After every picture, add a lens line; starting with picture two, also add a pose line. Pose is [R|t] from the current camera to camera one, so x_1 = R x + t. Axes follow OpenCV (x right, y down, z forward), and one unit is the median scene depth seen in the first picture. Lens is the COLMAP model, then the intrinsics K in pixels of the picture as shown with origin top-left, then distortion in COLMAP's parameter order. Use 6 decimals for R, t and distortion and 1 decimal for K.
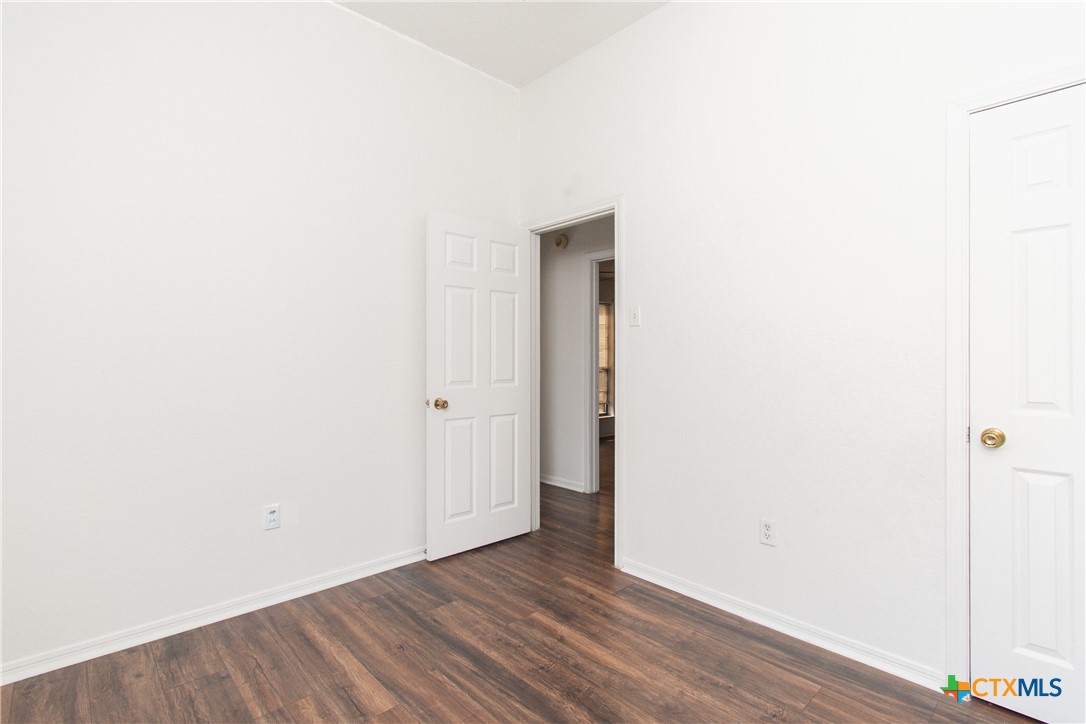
lens RADIAL K [[511.6, 0, 555.6], [0, 511.6, 365.0], [0, 0, 1]] dist [0.007871, -0.001229]
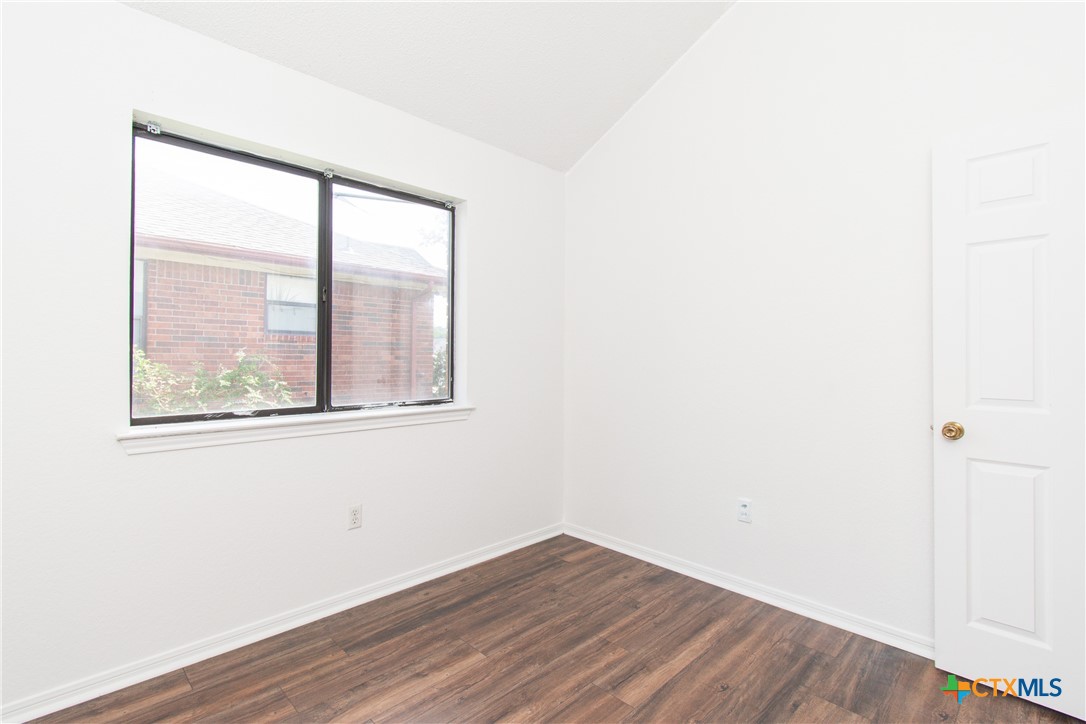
lens RADIAL K [[511.6, 0, 540.4], [0, 511.6, 367.1], [0, 0, 1]] dist [0.007871, -0.001229]
pose [[0.014518, 0.019827, -0.999698, 0.549756], [-0.016326, 0.999675, 0.019590, -0.011058], [0.999761, 0.016036, 0.014837, 0.649829]]
